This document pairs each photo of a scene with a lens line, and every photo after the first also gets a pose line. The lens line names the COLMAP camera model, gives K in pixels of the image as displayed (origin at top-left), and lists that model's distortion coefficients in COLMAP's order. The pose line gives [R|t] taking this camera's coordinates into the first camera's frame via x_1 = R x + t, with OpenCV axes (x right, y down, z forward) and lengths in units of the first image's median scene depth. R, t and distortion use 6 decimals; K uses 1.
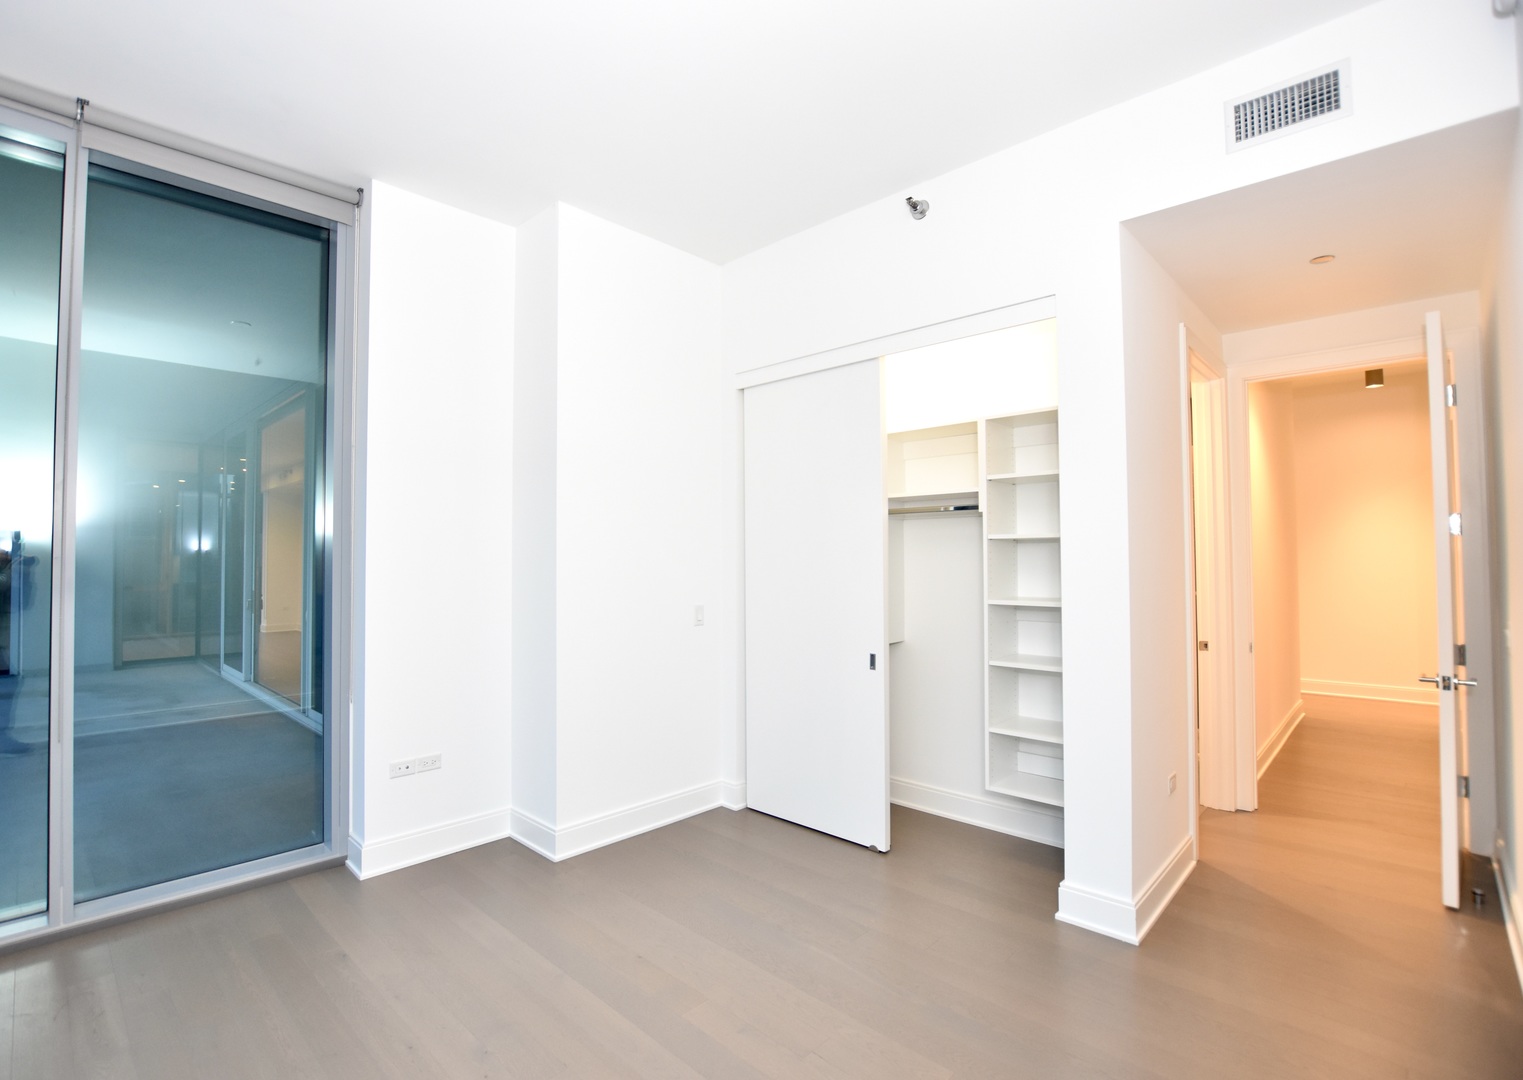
lens RADIAL K [[720.0, 0, 756.9], [0, 720.0, 542.1], [0, 0, 1]] dist [-0.000624, 0.000046]
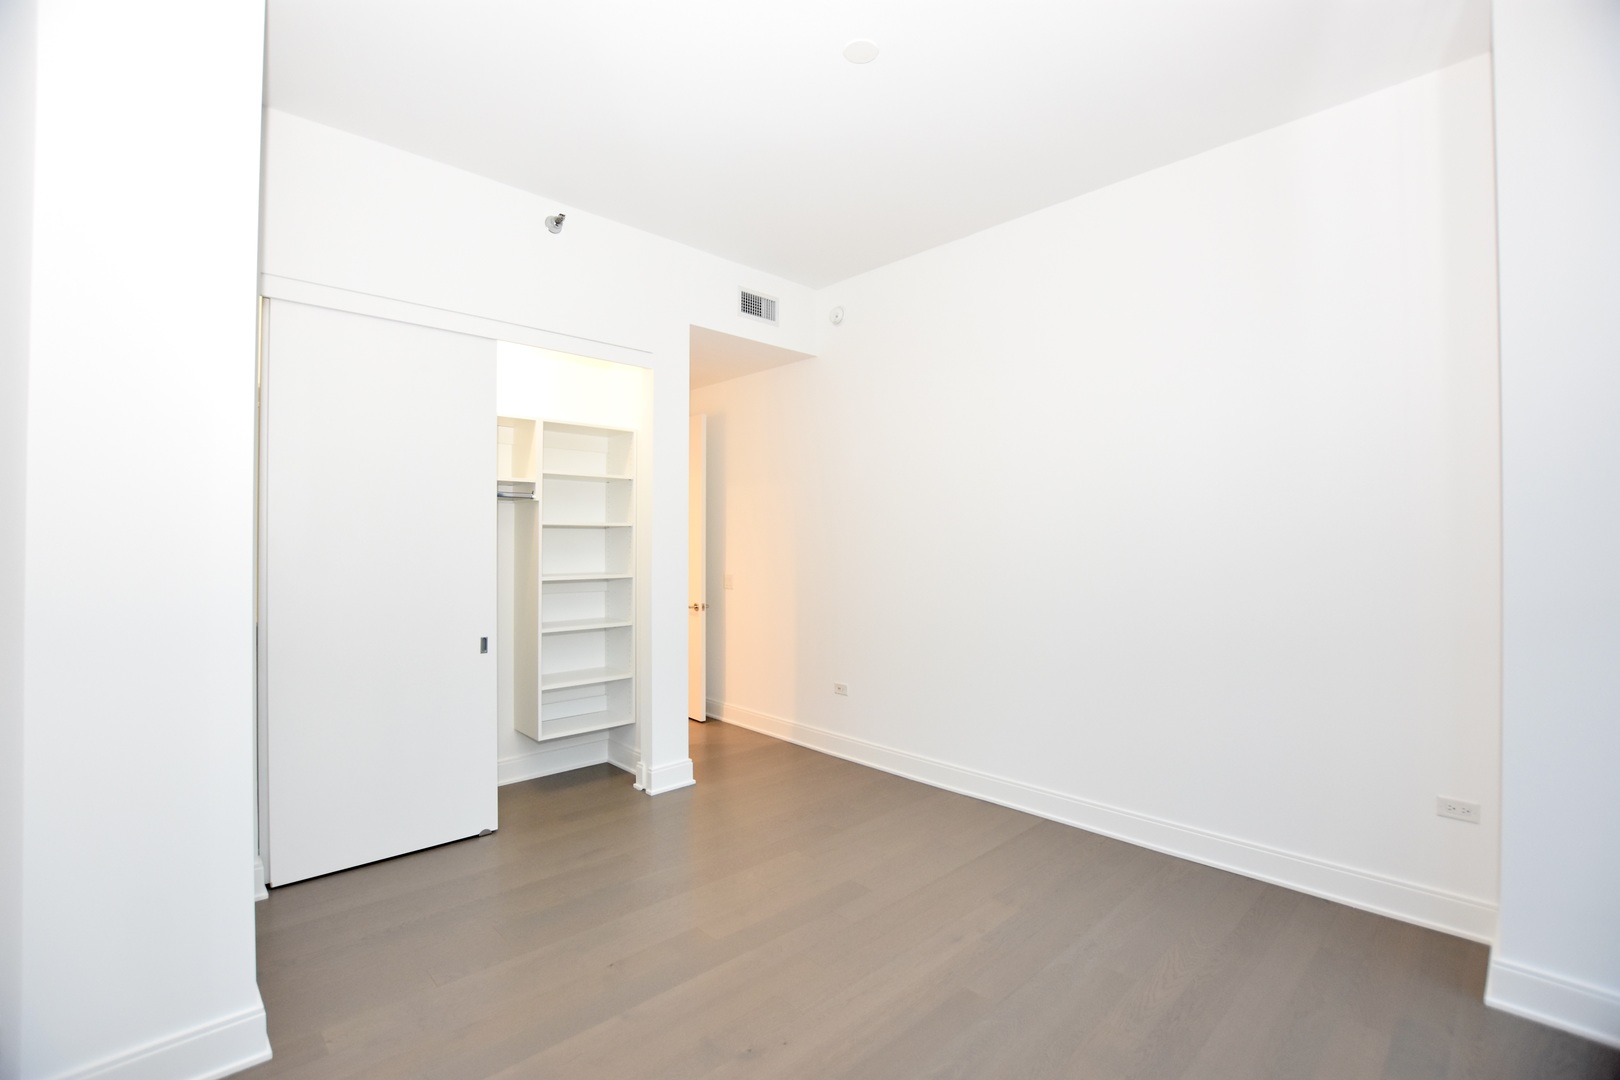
lens RADIAL K [[707.5, 0, 817.9], [0, 707.5, 539.4], [0, 0, 1]] dist [-0.031286, 0.004045]
pose [[0.047808, 0.014707, 0.998748, -0.784854], [-0.011003, 0.999839, -0.014196, 0.030357], [-0.998796, -0.010311, 0.047962, 0.504670]]
